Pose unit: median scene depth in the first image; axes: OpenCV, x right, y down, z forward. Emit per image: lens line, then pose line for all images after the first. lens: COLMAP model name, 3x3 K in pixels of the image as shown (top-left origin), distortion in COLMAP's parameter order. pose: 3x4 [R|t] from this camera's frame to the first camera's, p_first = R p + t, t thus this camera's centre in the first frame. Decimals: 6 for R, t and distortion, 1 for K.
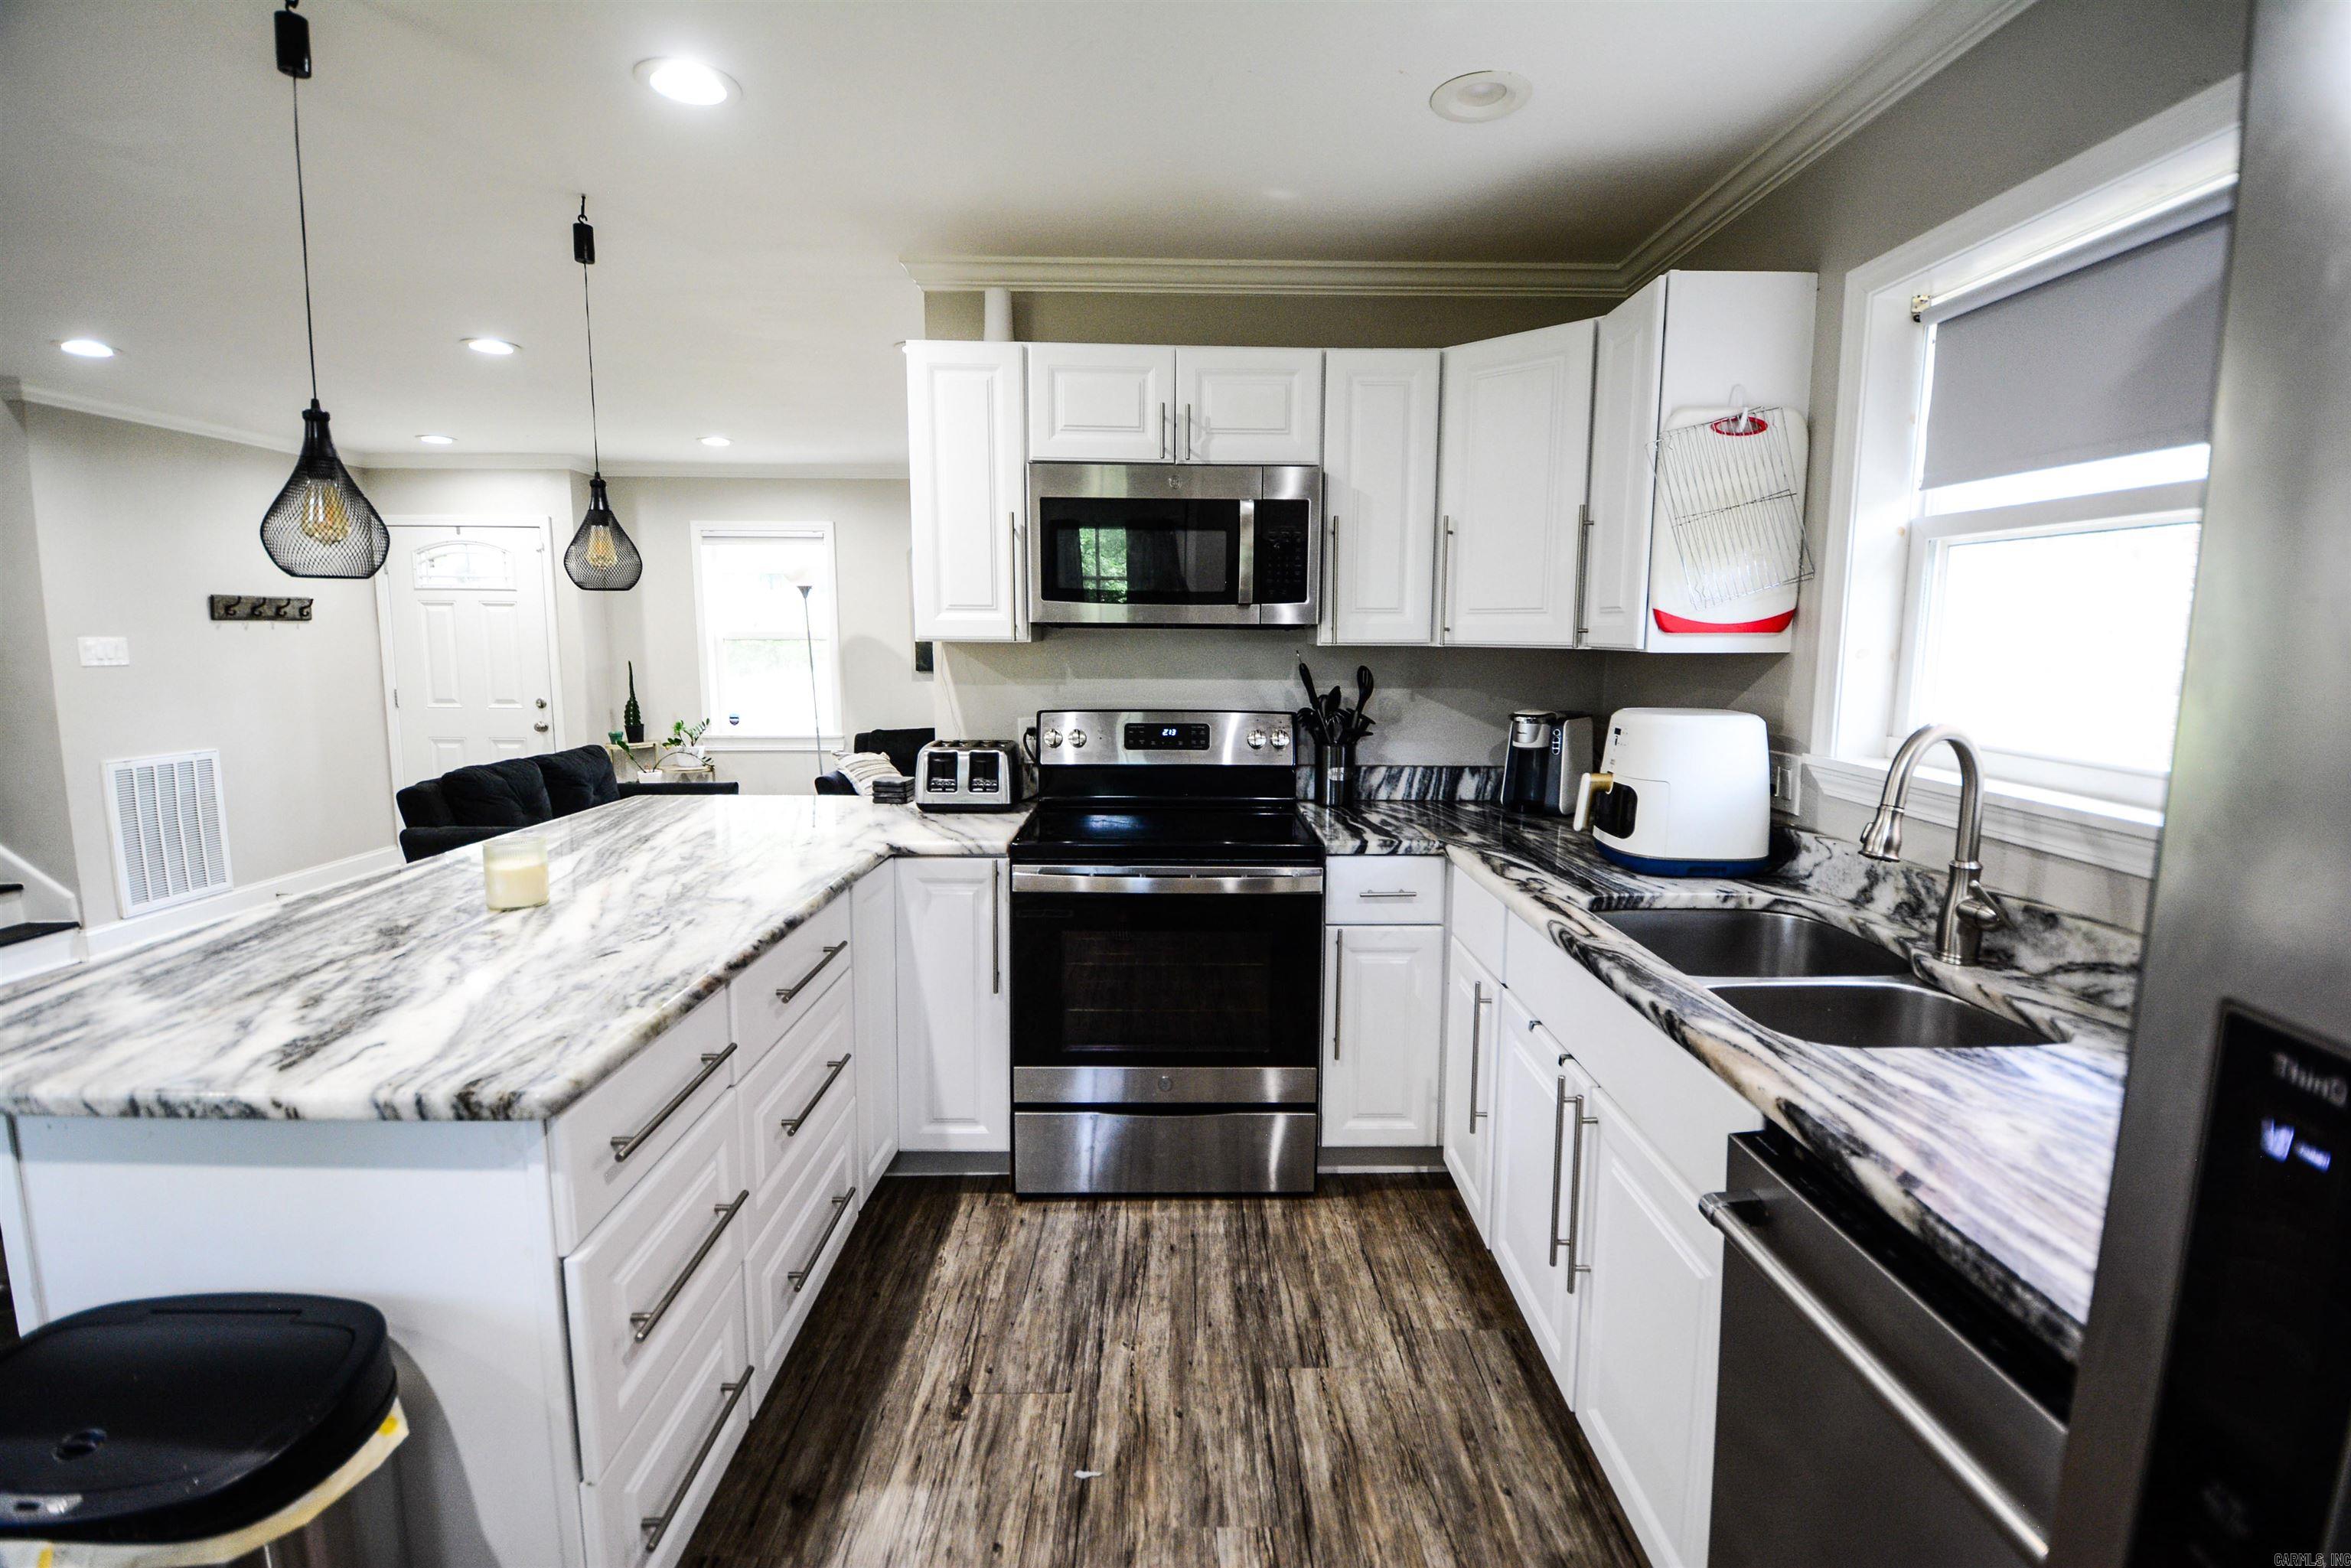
lens RADIAL K [[1028.7, 0, 1195.1], [0, 1028.7, 766.5], [0, 0, 1]] dist [0.019354, -0.026211]
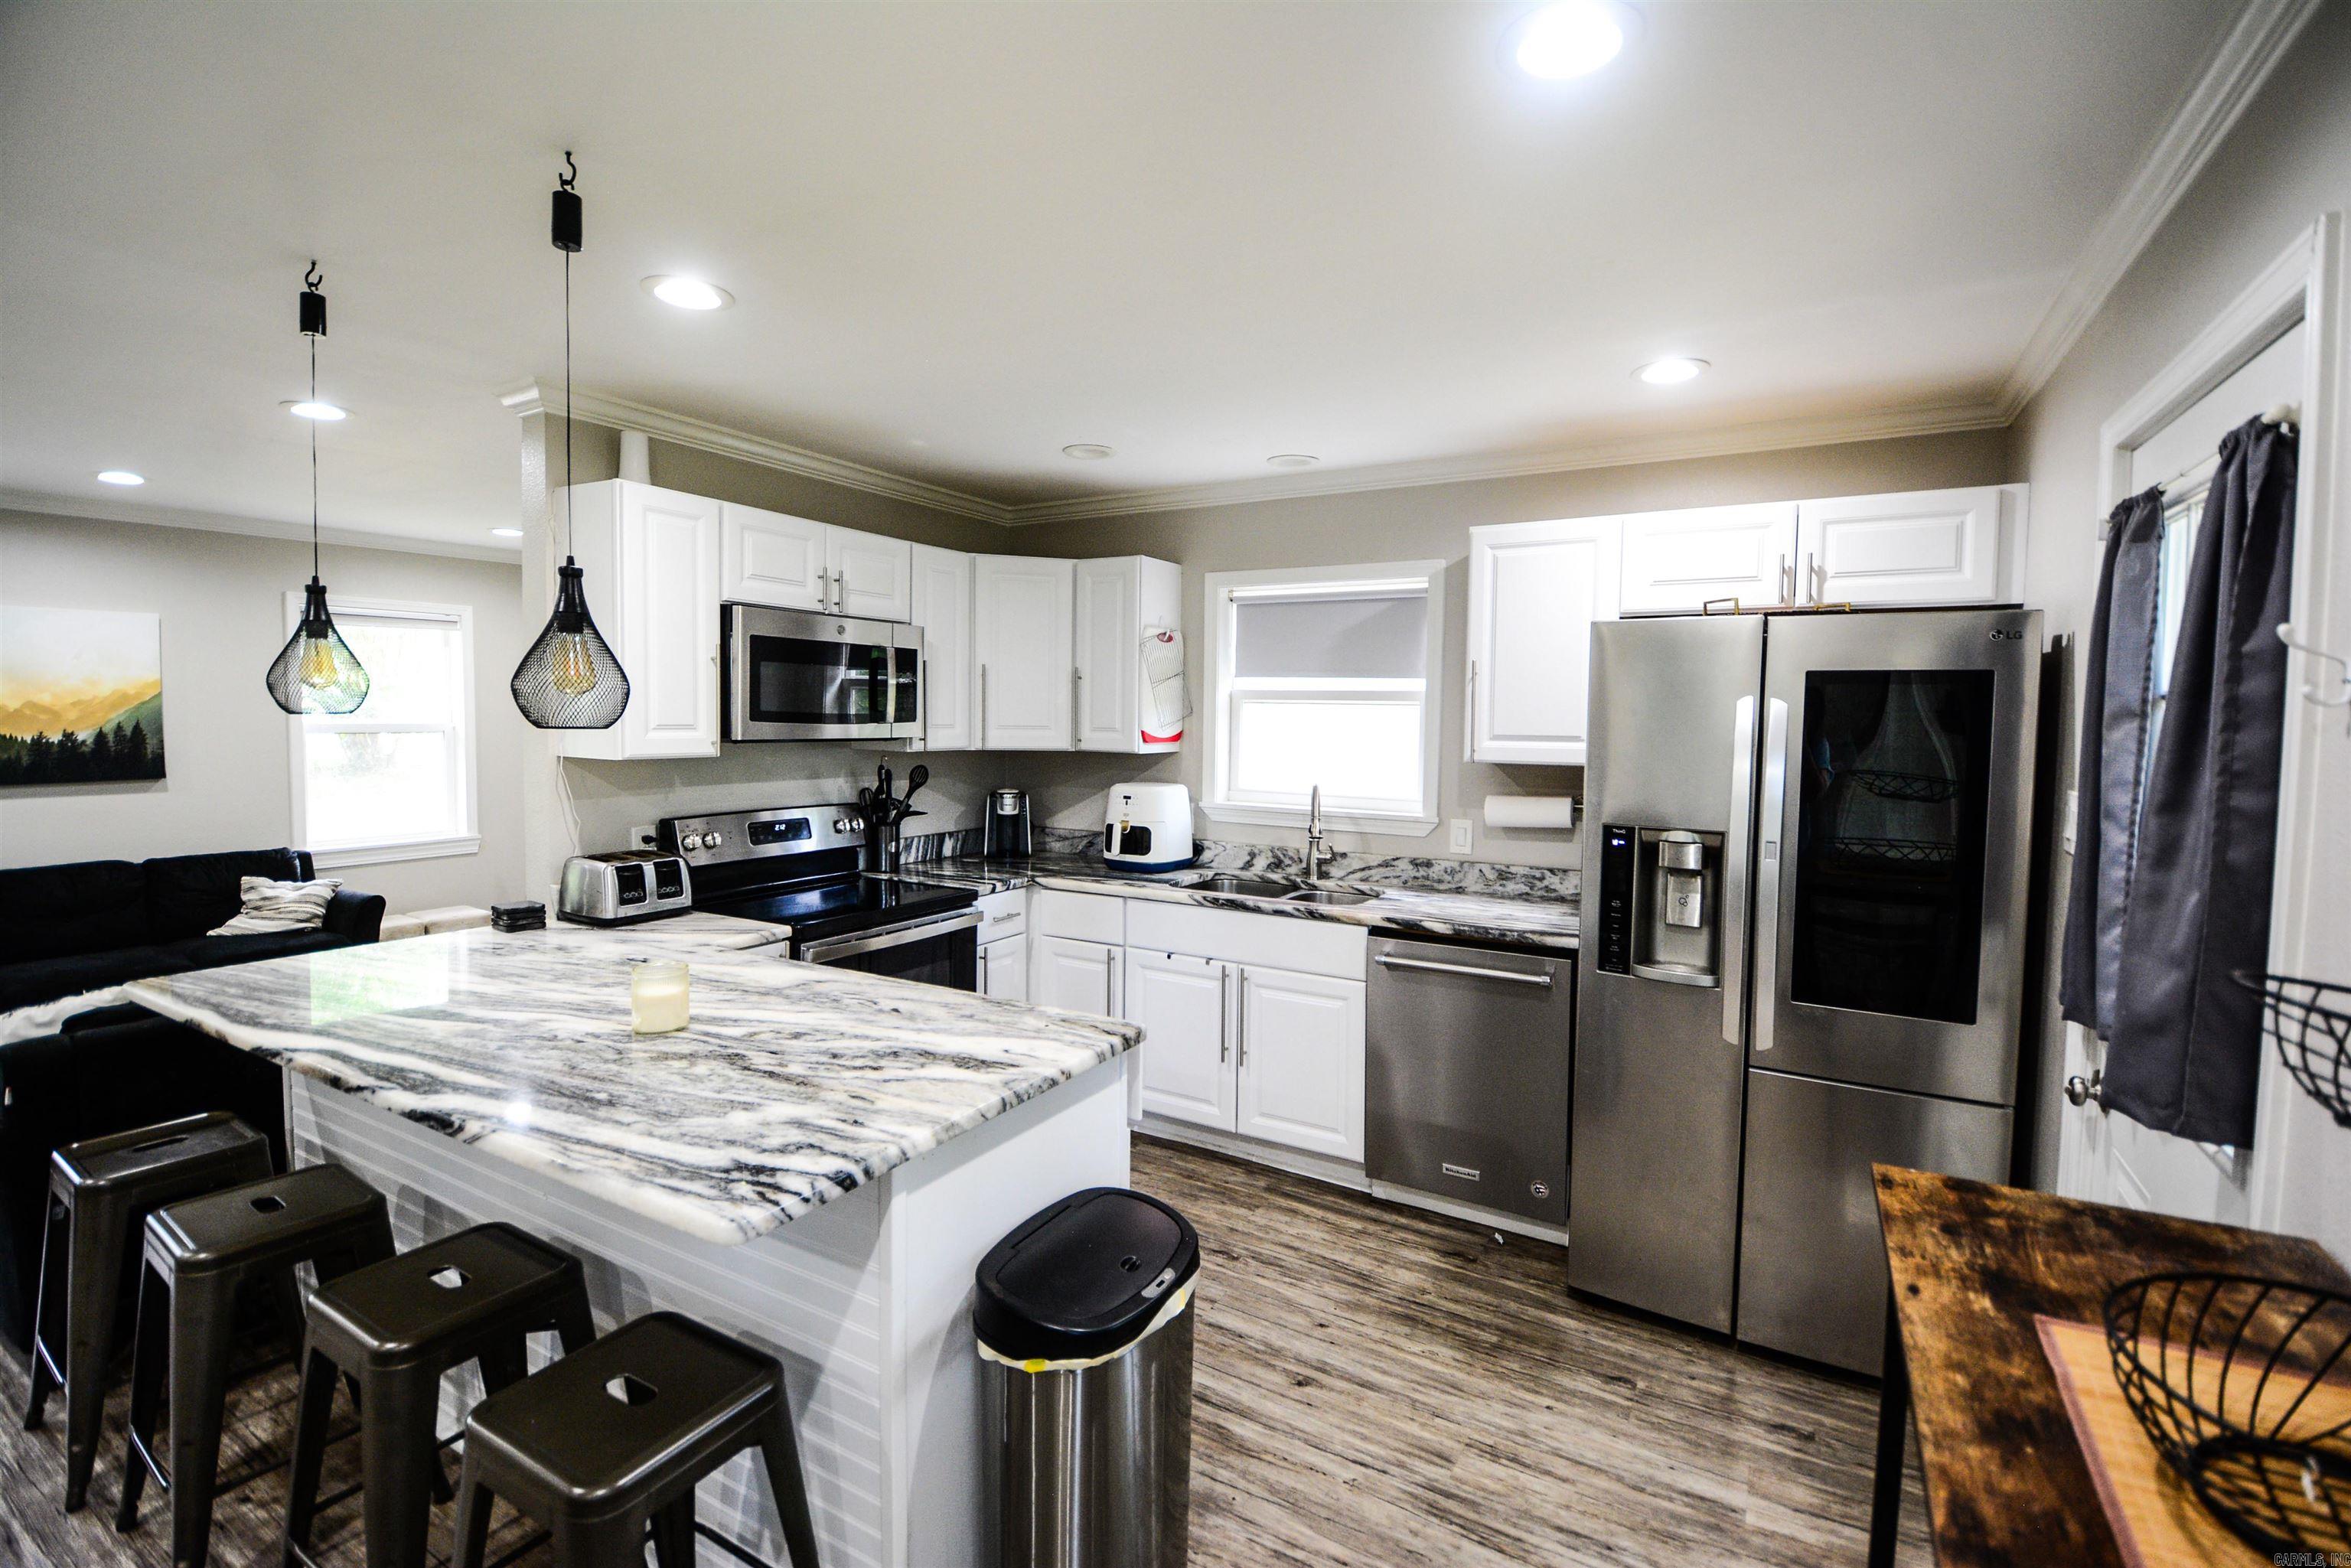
lens RADIAL K [[1028.7, 0, 1195.1], [0, 1028.7, 766.5], [0, 0, 1]] dist [0.019354, -0.026211]
pose [[0.516947, -0.042444, 0.854964, -0.890664], [0.100491, 0.994873, -0.011372, -0.046668], [-0.850098, 0.091795, 0.518562, -0.029211]]
